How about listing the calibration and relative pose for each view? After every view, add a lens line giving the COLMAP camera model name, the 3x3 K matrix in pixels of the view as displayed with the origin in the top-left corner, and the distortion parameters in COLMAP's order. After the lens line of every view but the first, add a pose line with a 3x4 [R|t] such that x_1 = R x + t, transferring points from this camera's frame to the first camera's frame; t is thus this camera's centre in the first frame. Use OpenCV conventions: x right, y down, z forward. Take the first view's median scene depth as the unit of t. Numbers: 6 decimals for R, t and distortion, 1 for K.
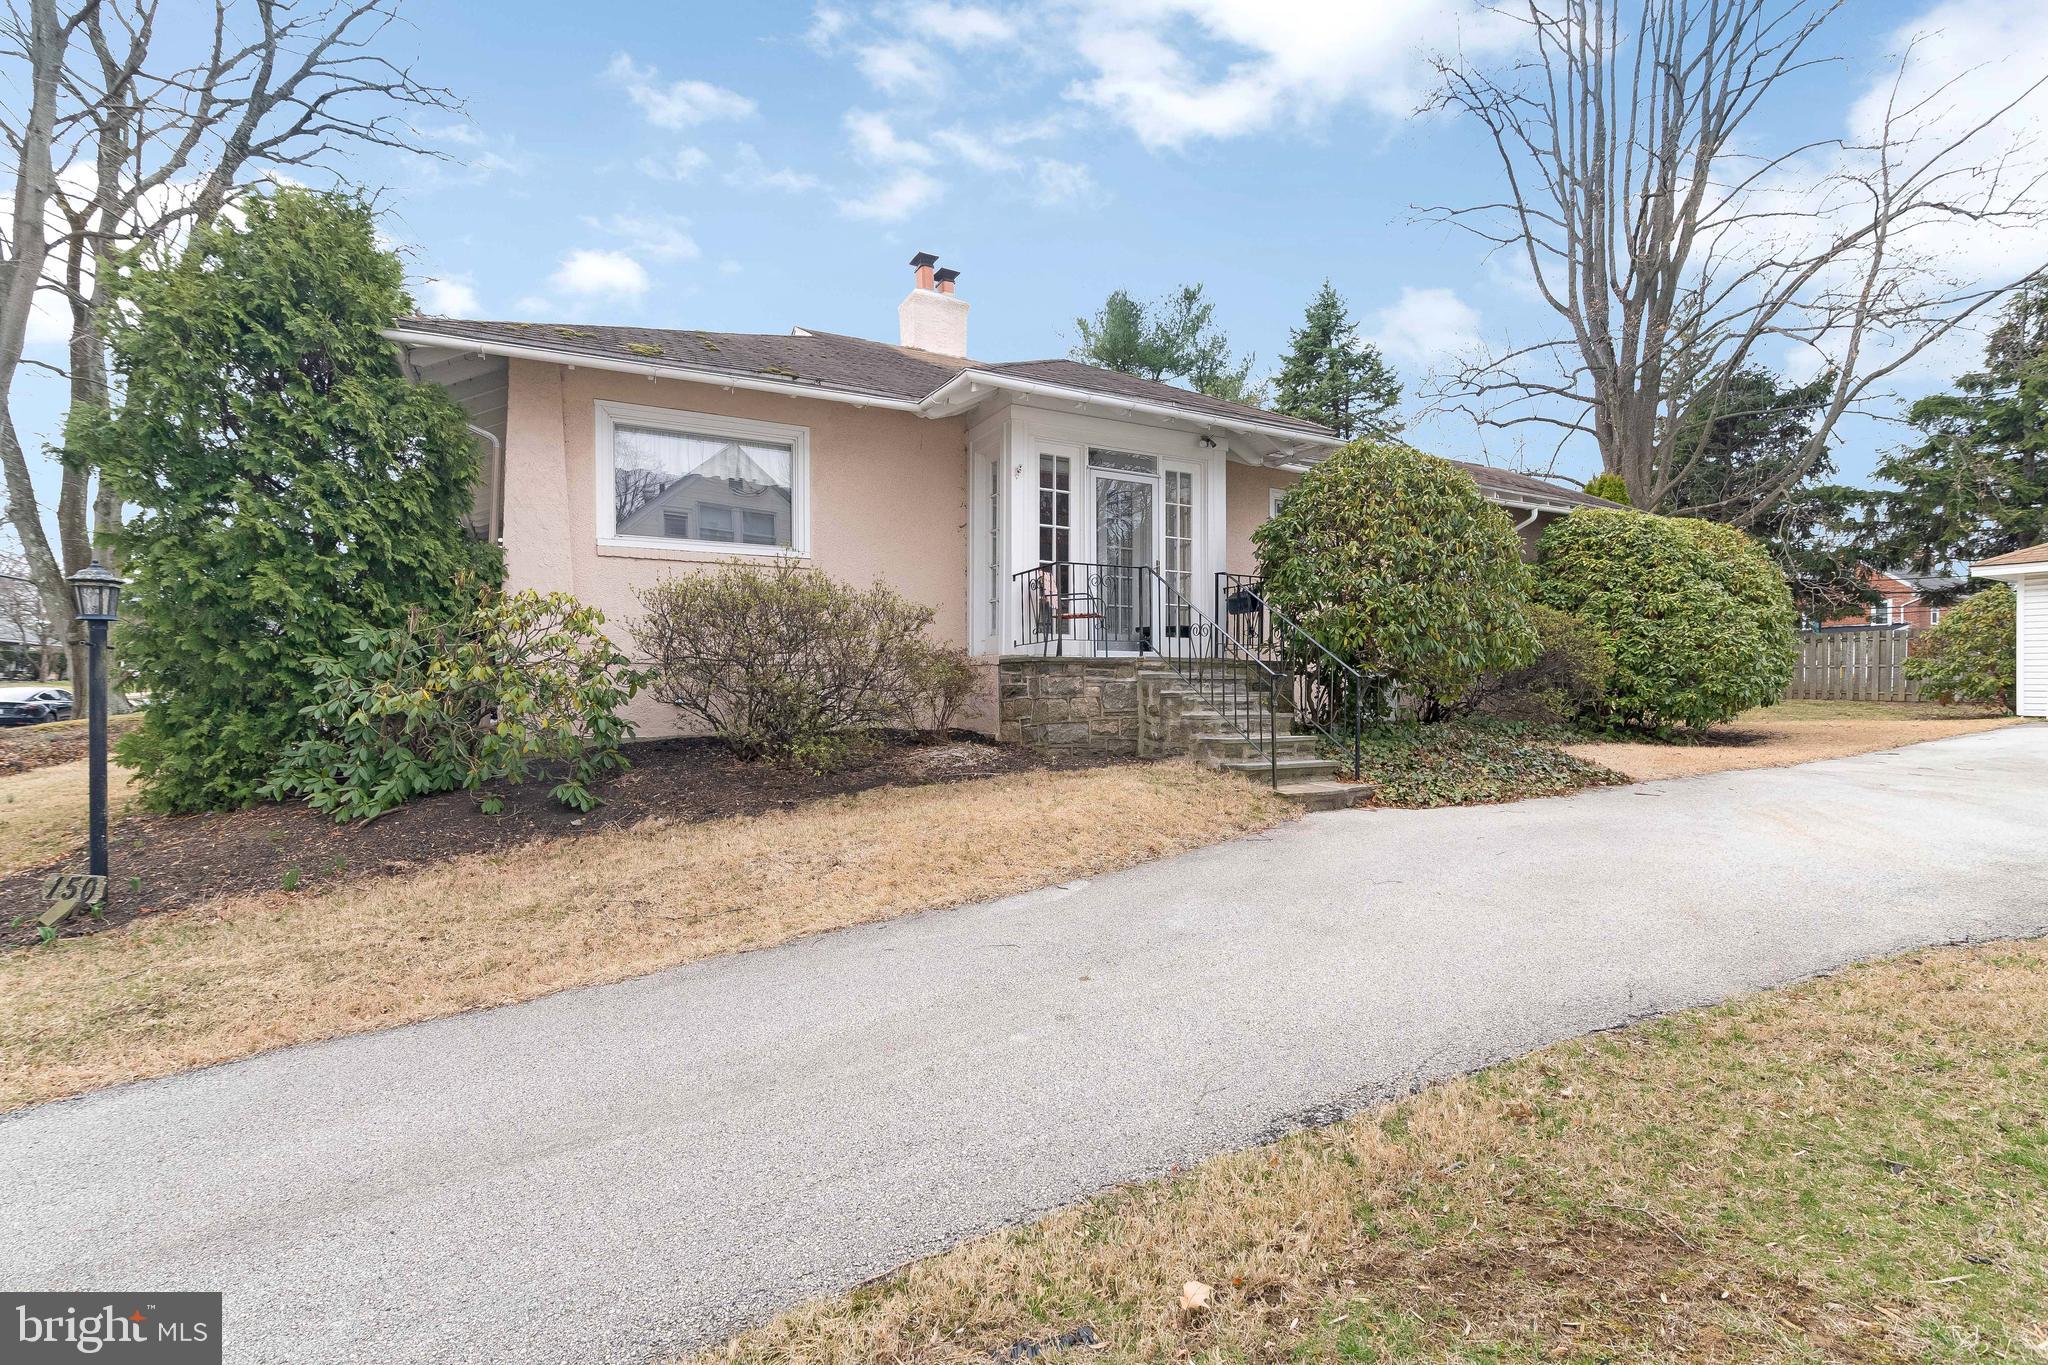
lens RADIAL K [[894.2, 0, 1024.0], [0, 894.2, 682.5], [0, 0, 1]] dist [-0.000436, -0.000020]
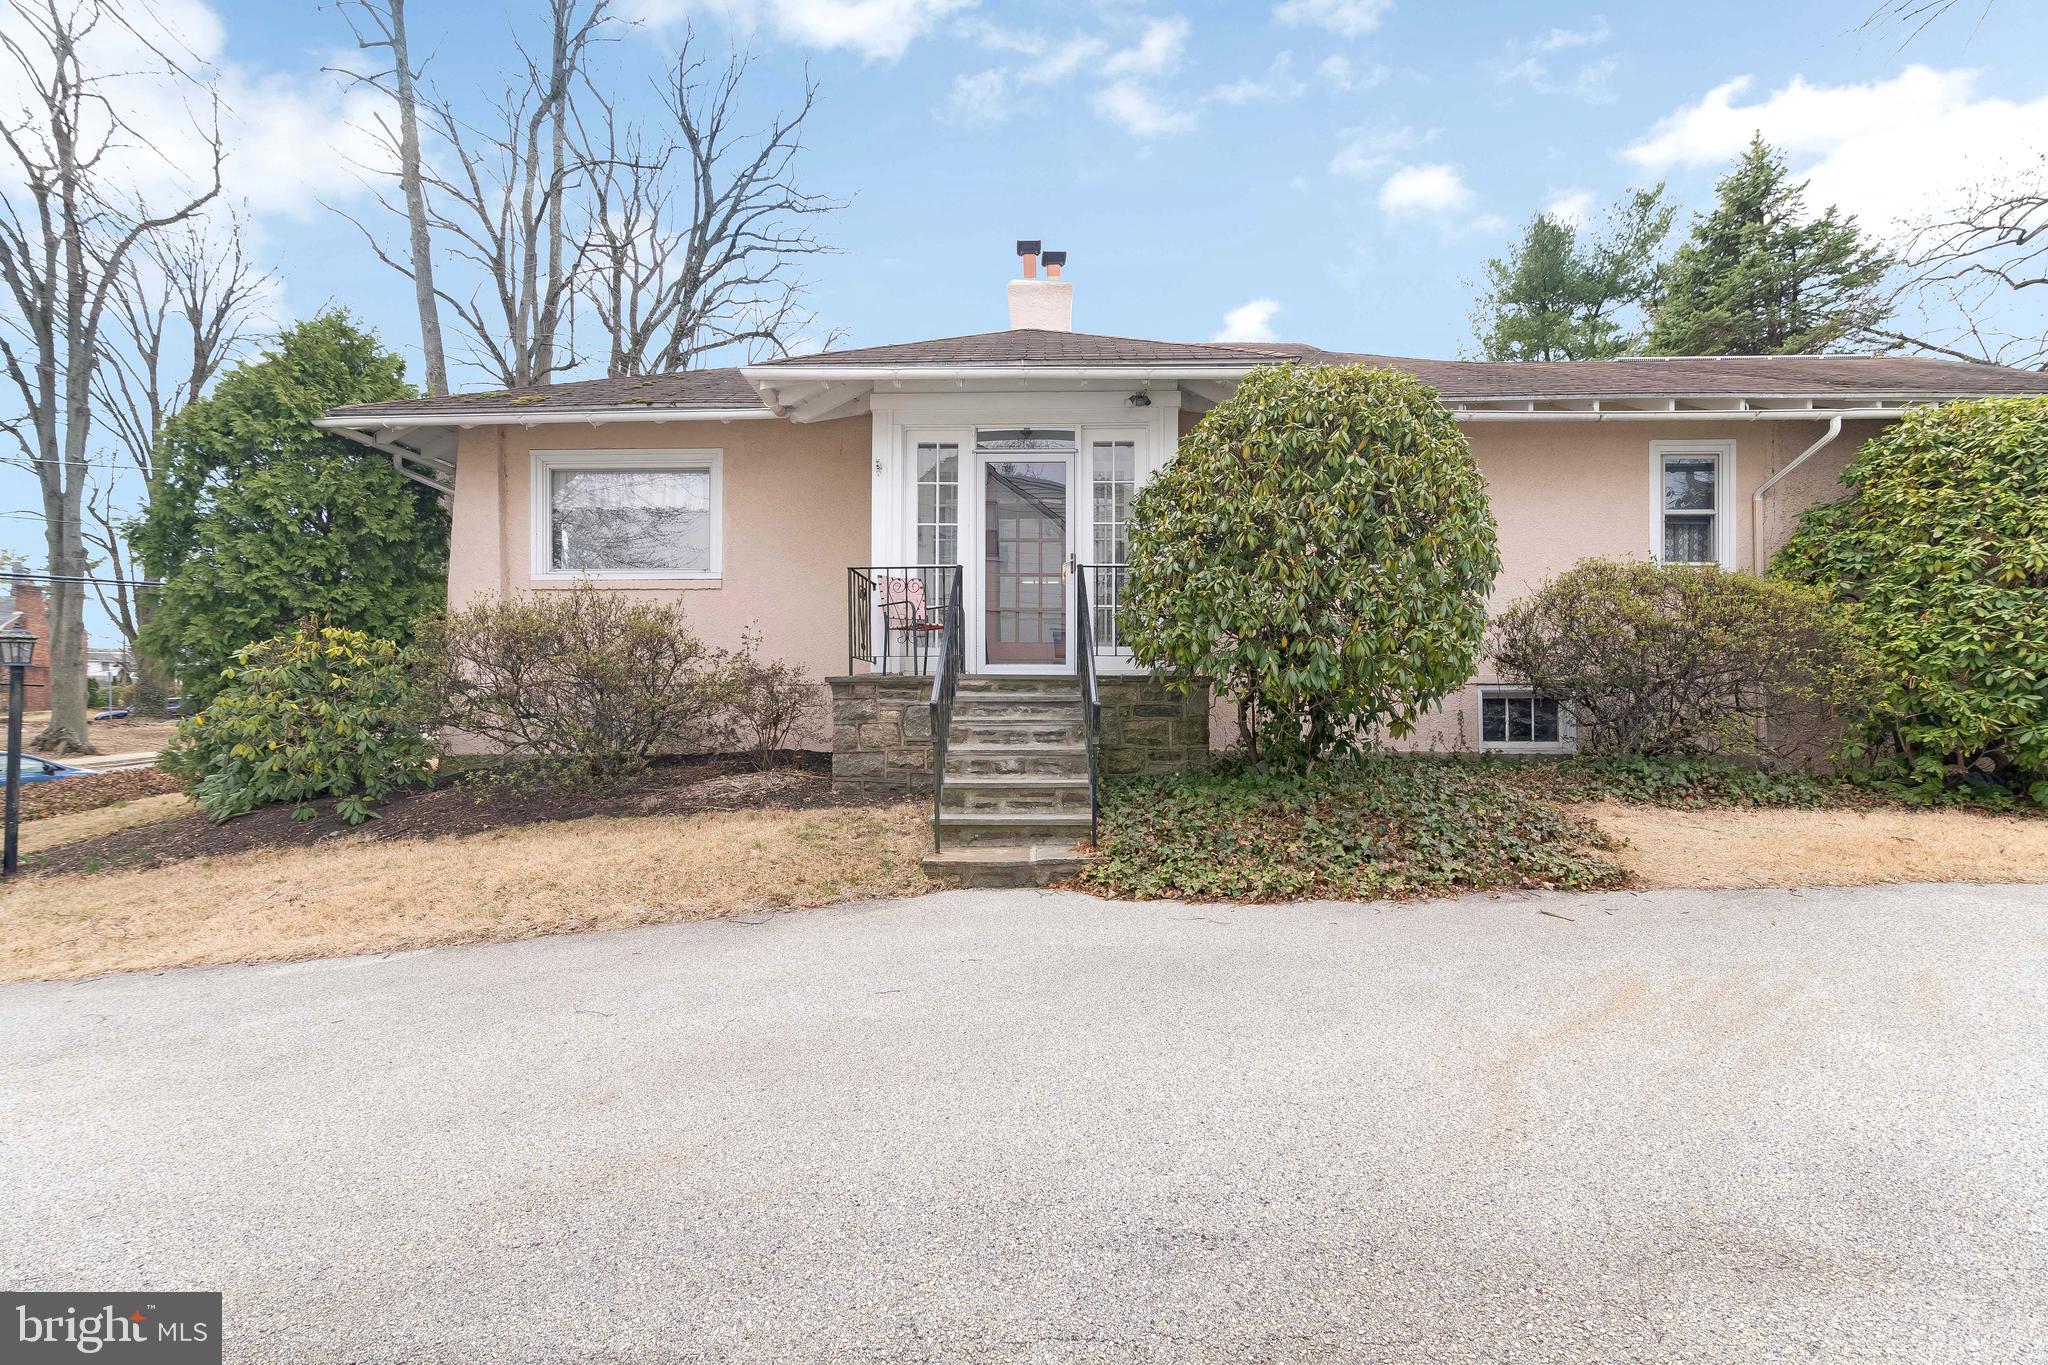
lens RADIAL K [[894.2, 0, 1024.0], [0, 894.2, 682.5], [0, 0, 1]] dist [-0.000436, -0.000020]
pose [[0.880381, -0.006864, -0.474218, 0.515464], [0.004843, 0.999973, -0.005482, -0.014843], [0.474243, 0.002530, 0.880390, 0.268147]]
